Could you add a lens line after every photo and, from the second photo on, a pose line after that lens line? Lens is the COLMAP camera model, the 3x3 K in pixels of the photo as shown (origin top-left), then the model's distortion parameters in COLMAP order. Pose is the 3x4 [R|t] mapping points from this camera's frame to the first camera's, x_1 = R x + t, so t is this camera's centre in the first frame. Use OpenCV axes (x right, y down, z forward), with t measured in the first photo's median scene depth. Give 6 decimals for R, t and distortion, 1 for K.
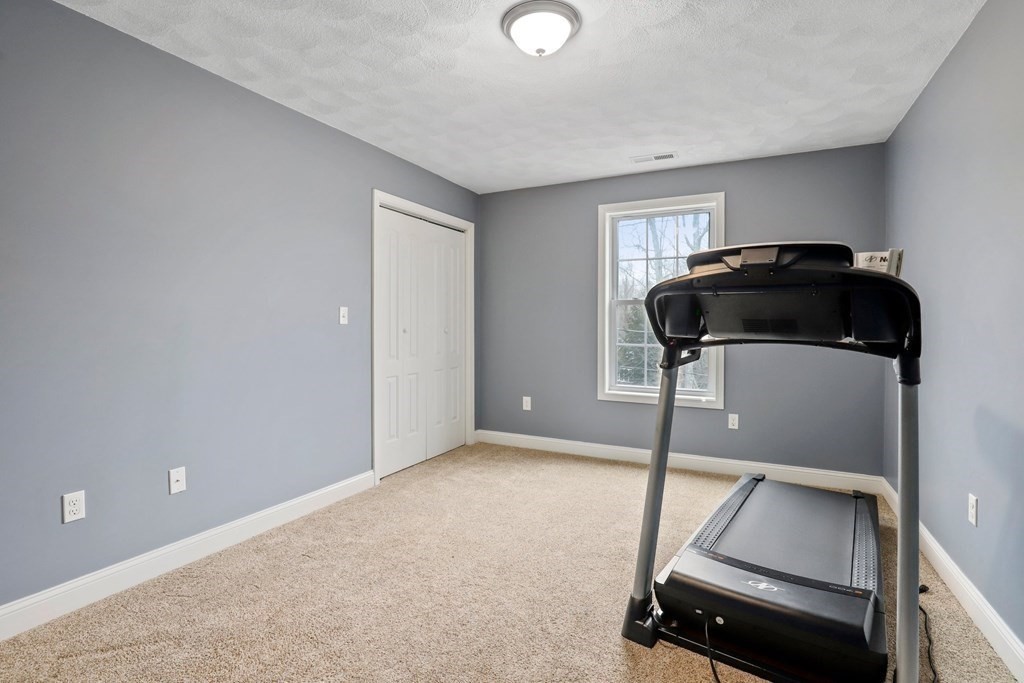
lens RADIAL K [[476.9, 0, 514.5], [0, 476.9, 332.2], [0, 0, 1]] dist [-0.026928, 0.001001]
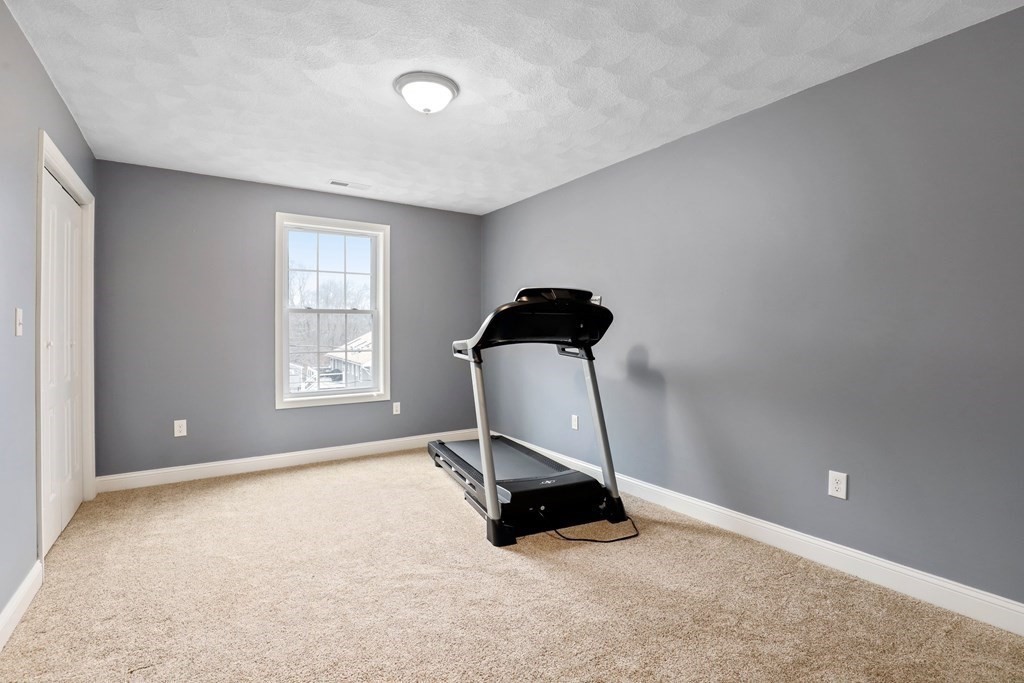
lens RADIAL K [[466.2, 0, 506.9], [0, 466.2, 336.9], [0, 0, 1]] dist [-0.020114, 0.000712]
pose [[0.503798, -0.016984, 0.863654, -0.467754], [0.022012, 0.999734, 0.006820, -0.003917], [-0.863541, 0.015575, 0.504038, 0.118919]]
